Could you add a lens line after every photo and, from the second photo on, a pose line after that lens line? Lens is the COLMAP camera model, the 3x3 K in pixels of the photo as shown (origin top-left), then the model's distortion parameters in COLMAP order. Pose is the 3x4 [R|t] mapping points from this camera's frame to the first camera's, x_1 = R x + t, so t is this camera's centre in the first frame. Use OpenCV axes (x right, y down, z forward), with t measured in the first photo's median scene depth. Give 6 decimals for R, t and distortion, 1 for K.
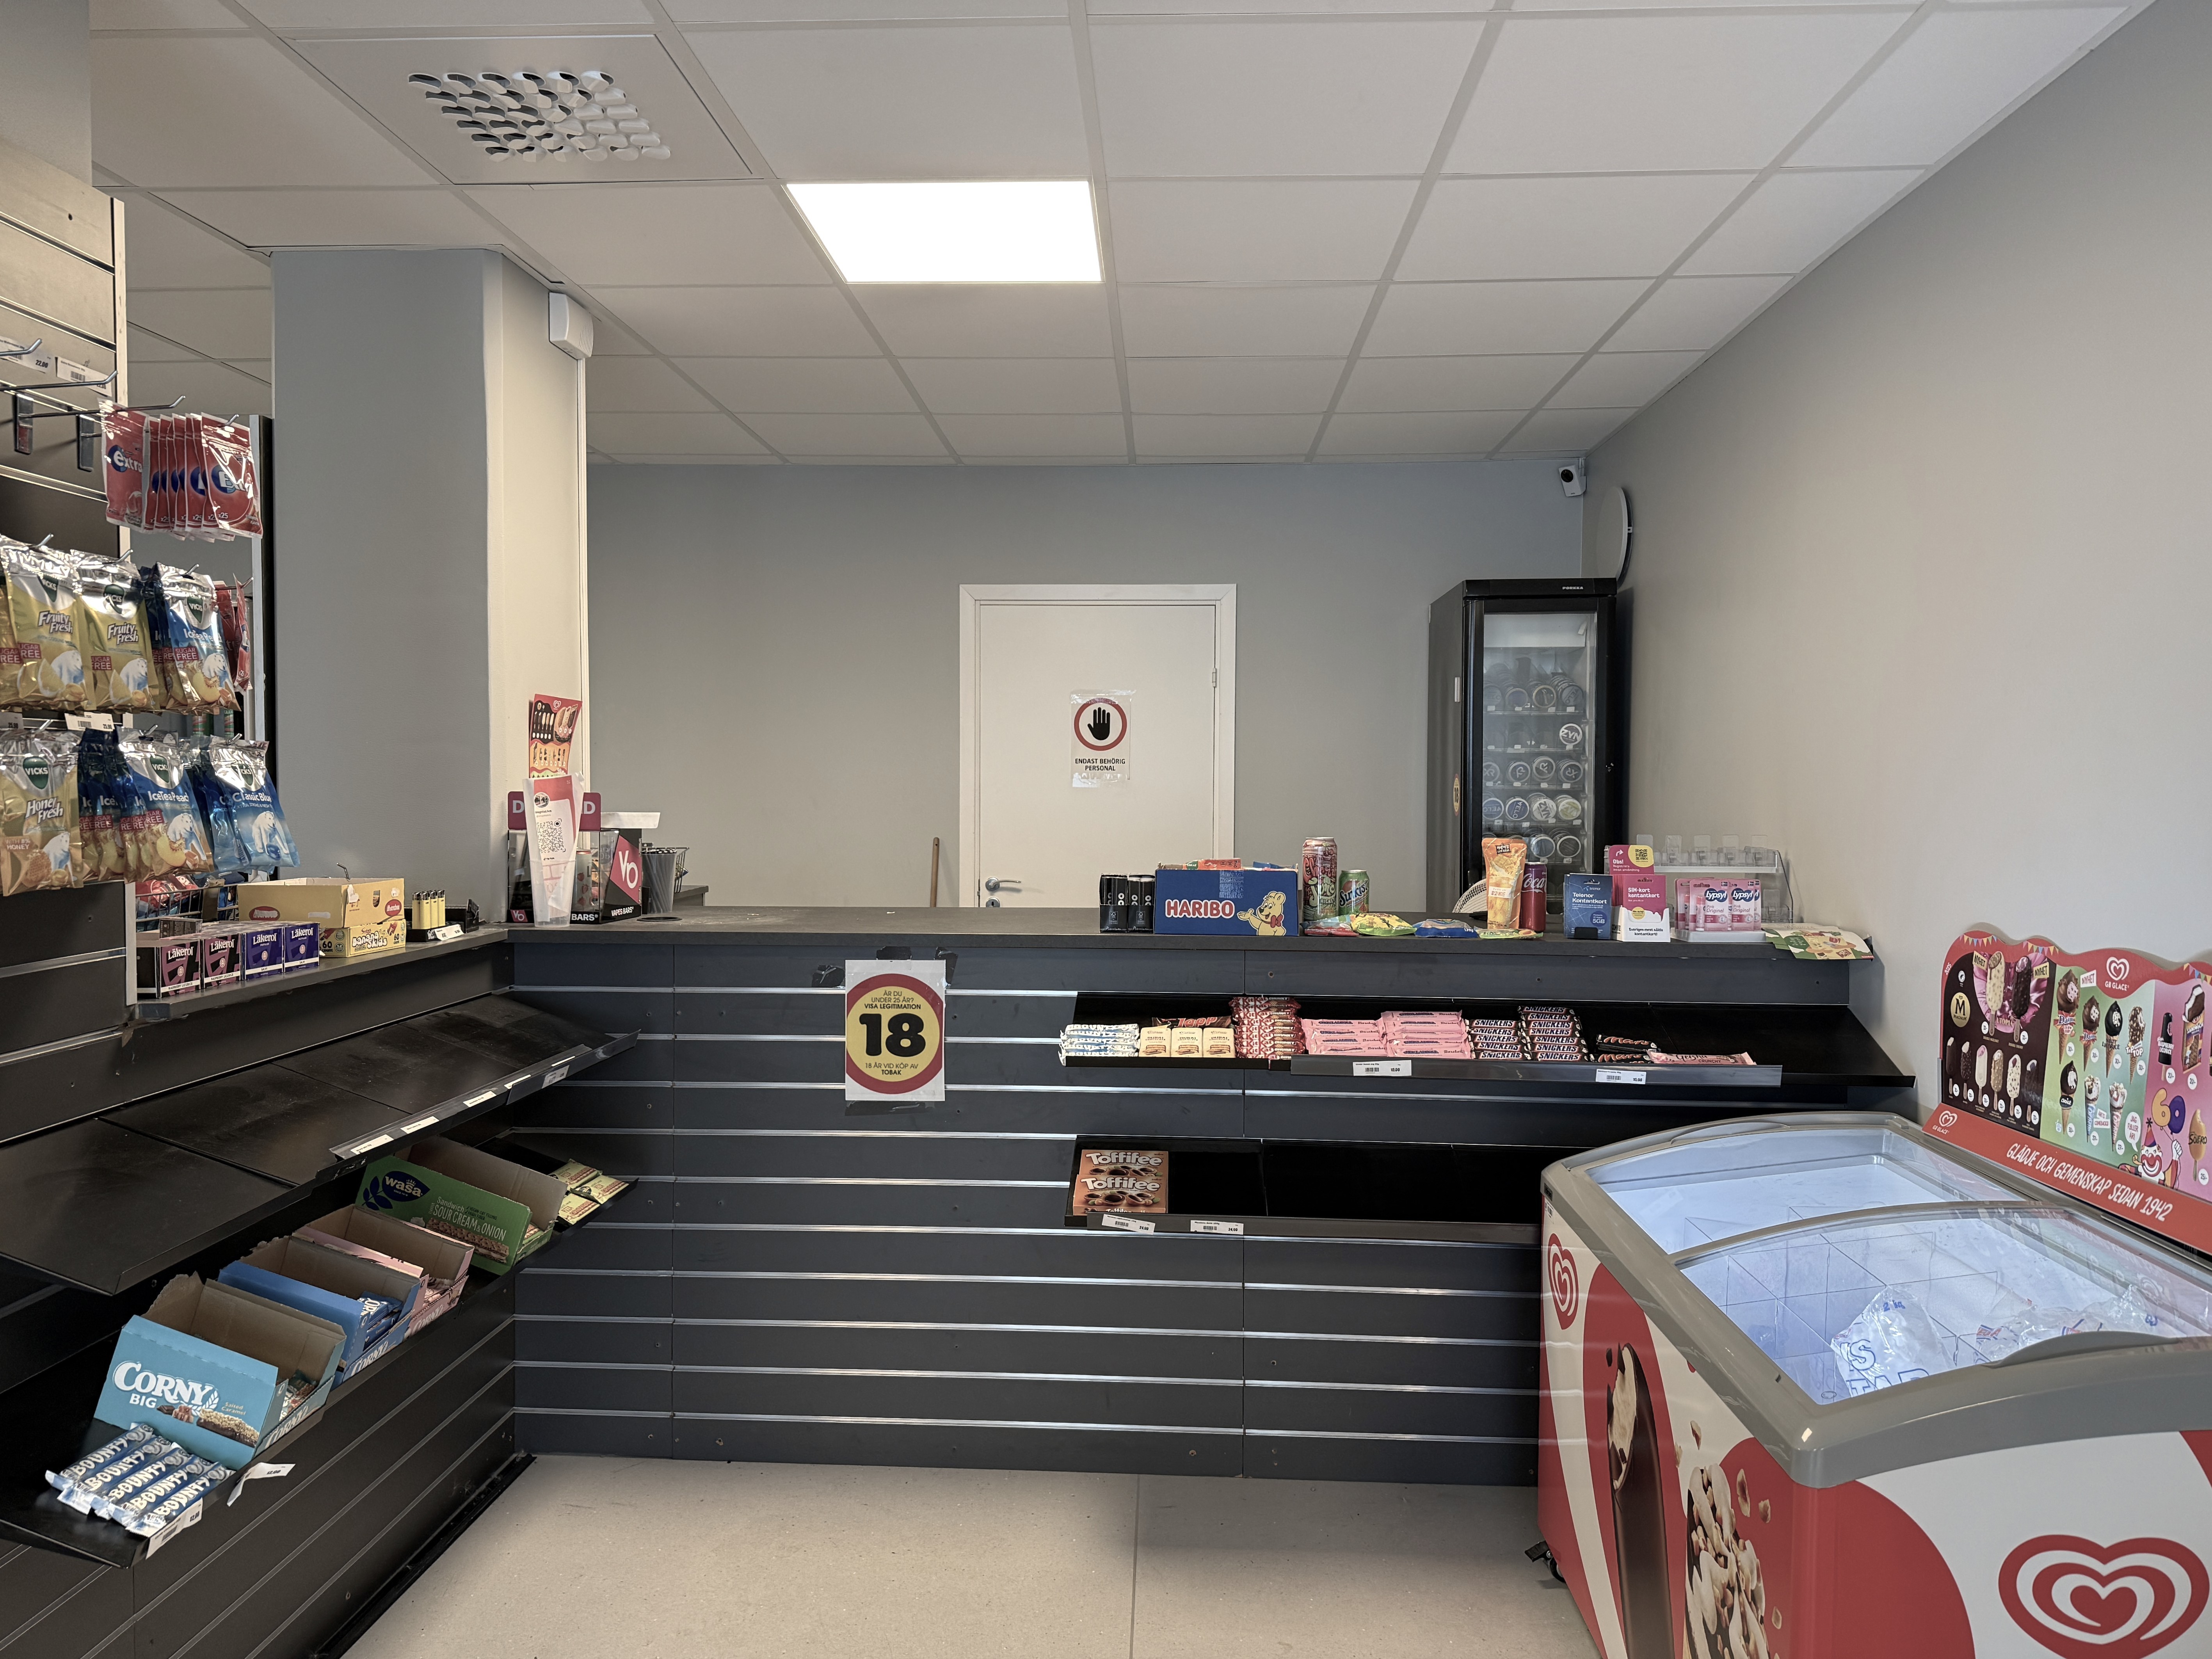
lens RADIAL K [[1567.9, 0, 1112.7], [0, 1567.9, 816.5], [0, 0, 1]] dist [0.084542, -0.018959]
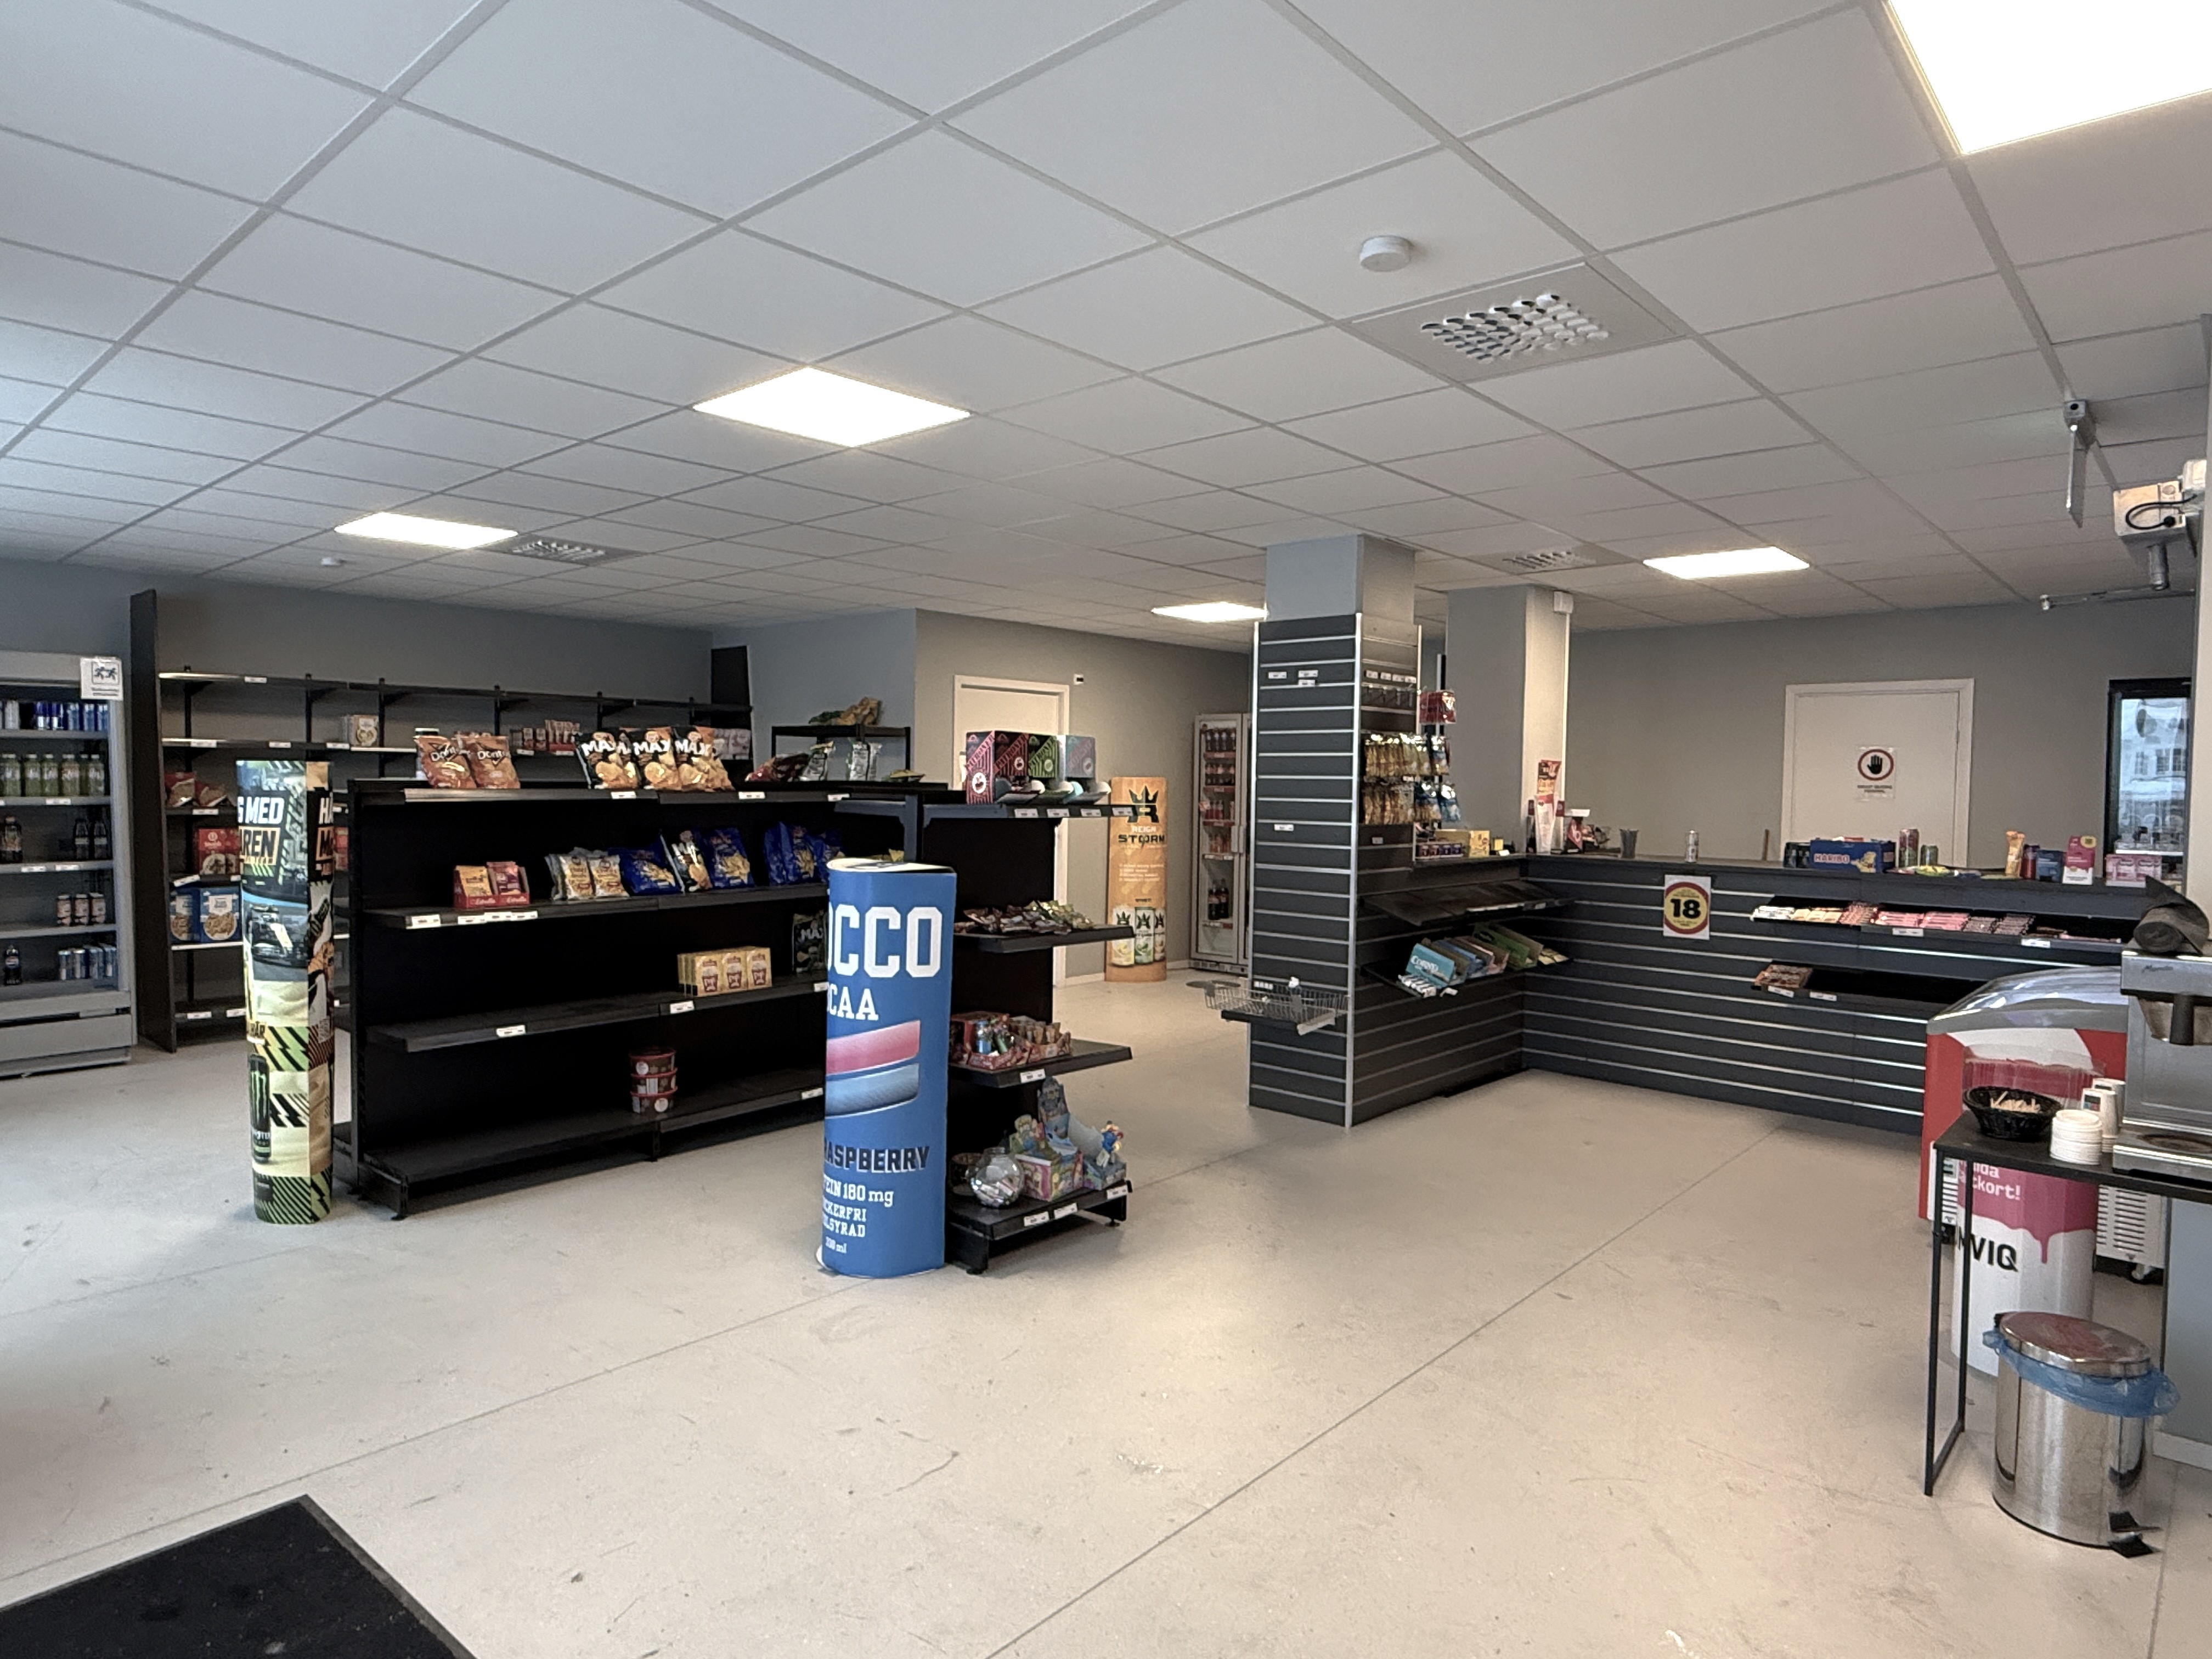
lens RADIAL K [[1310.2, 0, 1098.1], [0, 1310.2, 838.3], [0, 0, 1]] dist [0.005847, -0.001712]
pose [[0.764810, 0.035172, -0.643295, 0.451228], [-0.026164, 0.999381, 0.023534, 0.014282], [0.643724, -0.001168, 0.765256, -1.062566]]
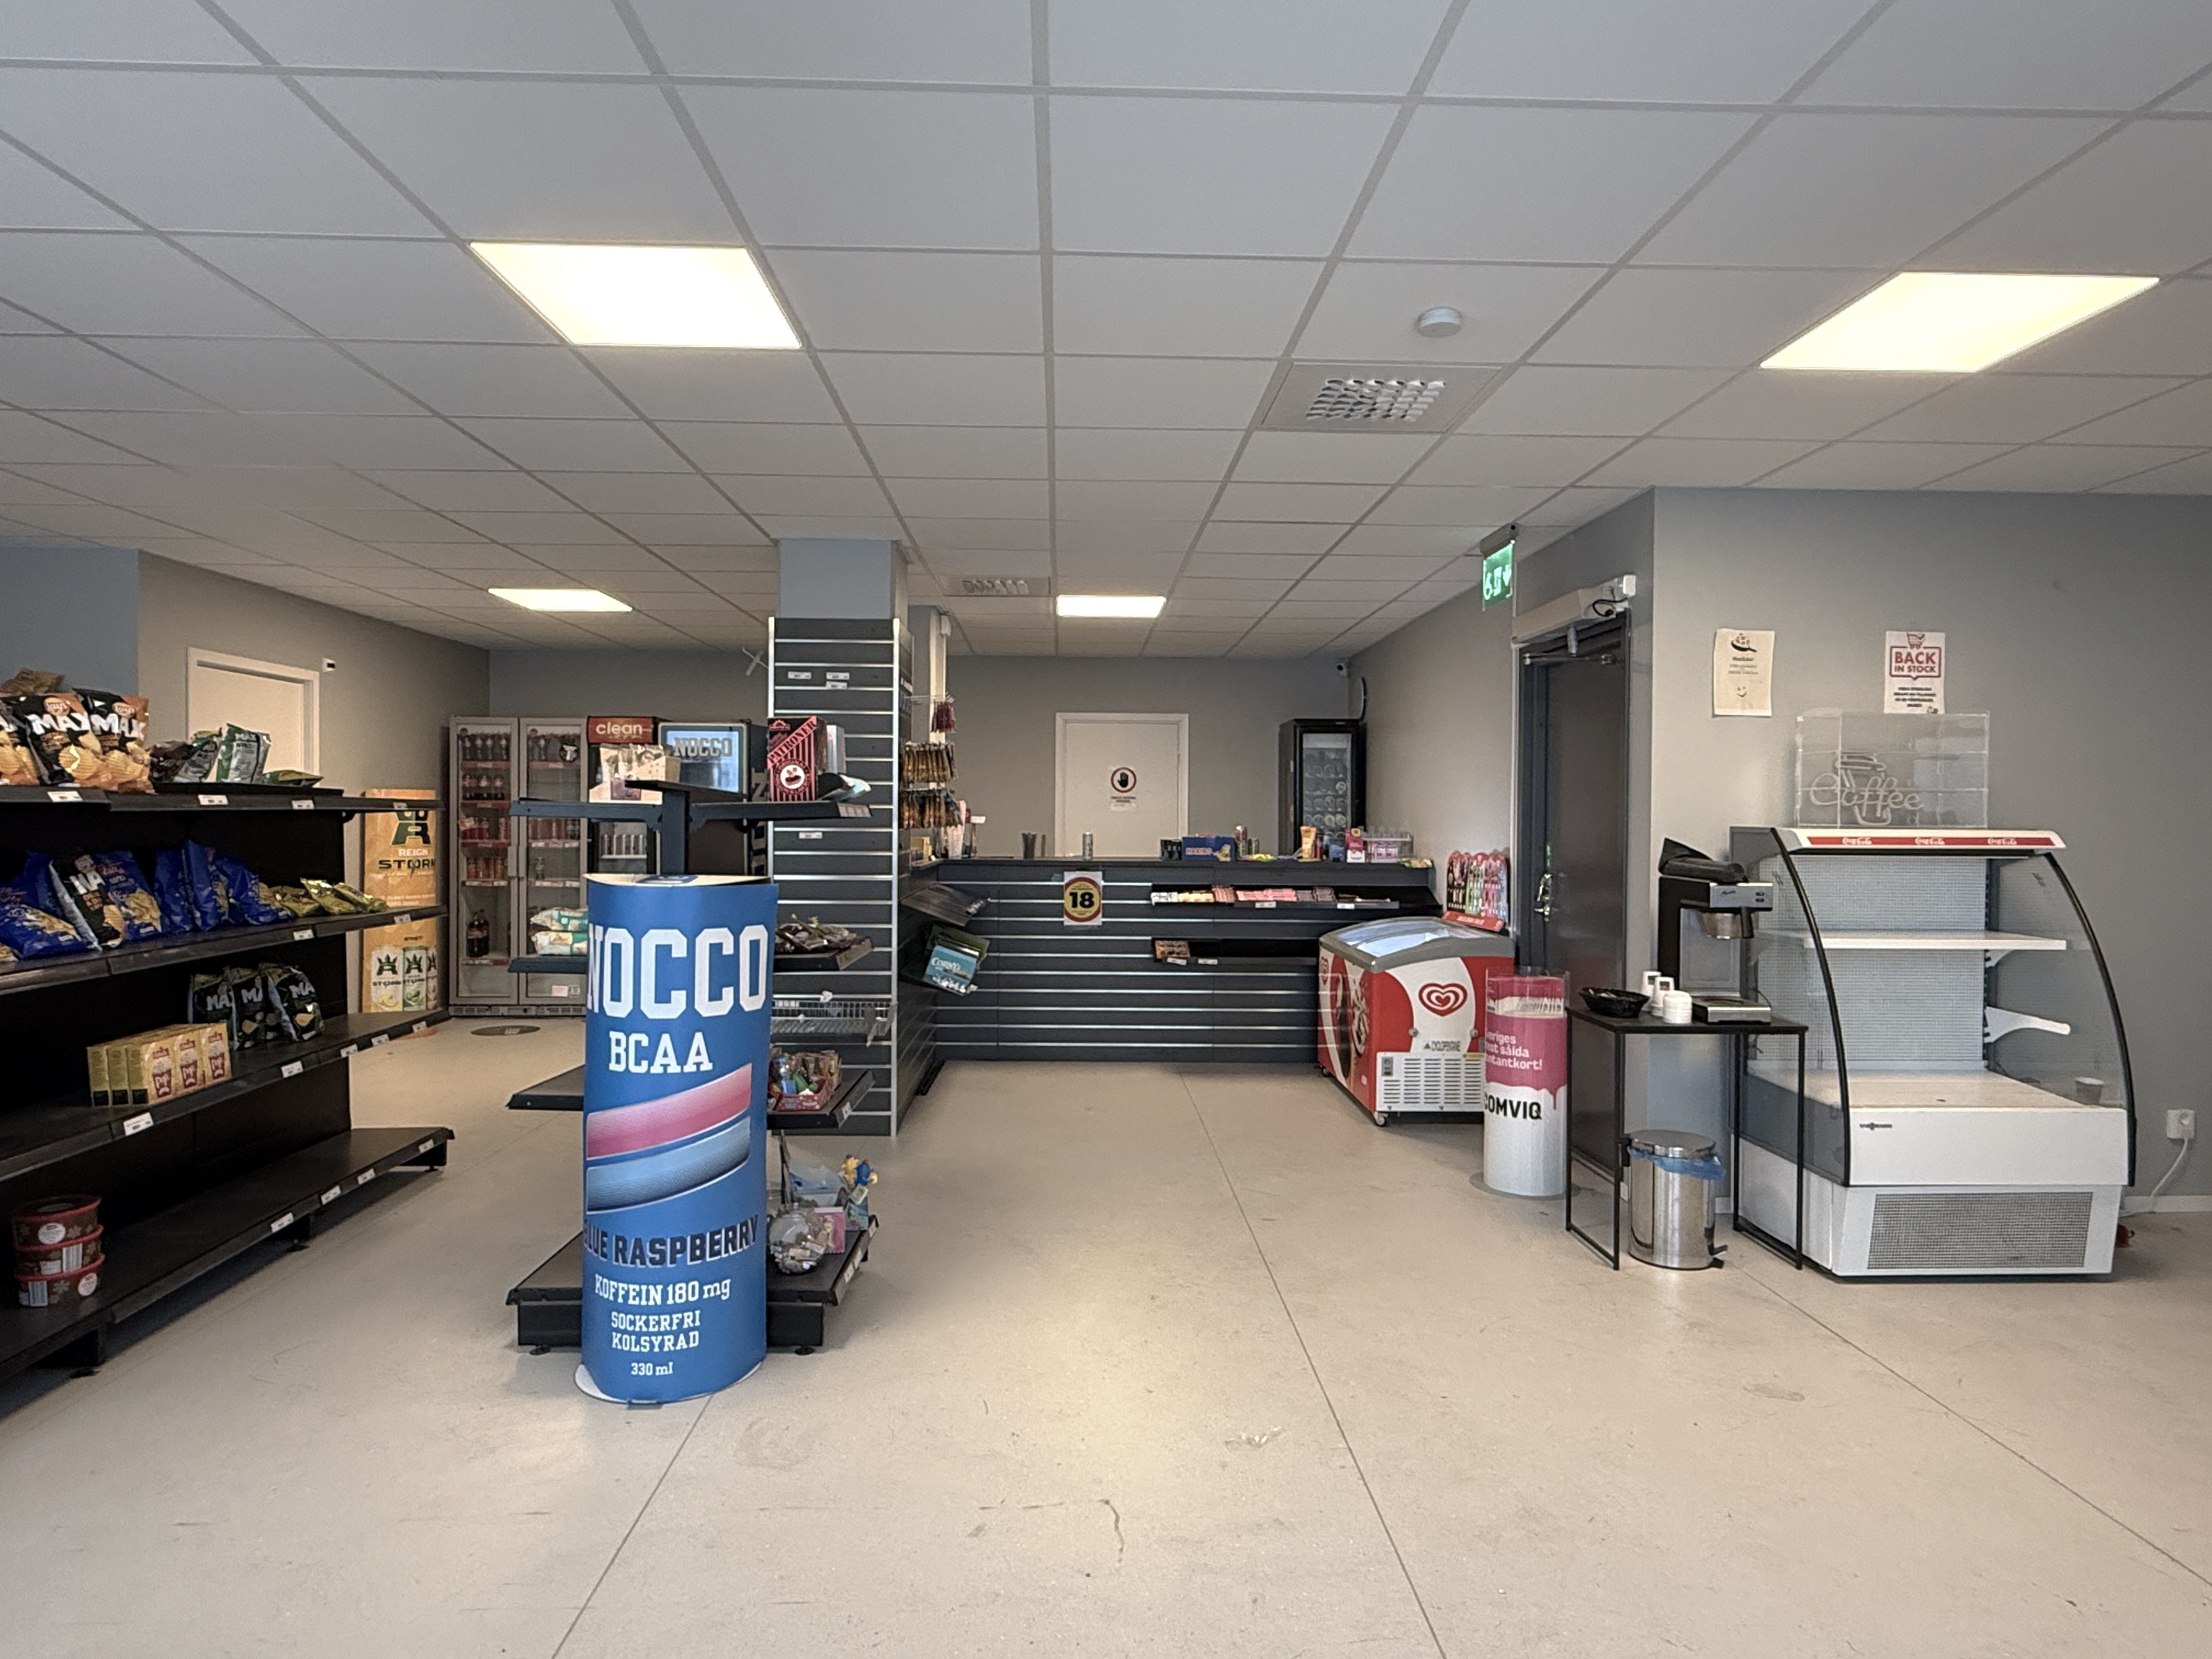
lens RADIAL K [[1310.2, 0, 1108.6], [0, 1310.2, 837.2], [0, 0, 1]] dist [0.005847, -0.001712]
pose [[0.997154, 0.000548, 0.075389, -0.274120], [0.000035, 0.999970, -0.007737, 0.051906], [-0.075391, 0.007717, 0.997124, -1.267184]]
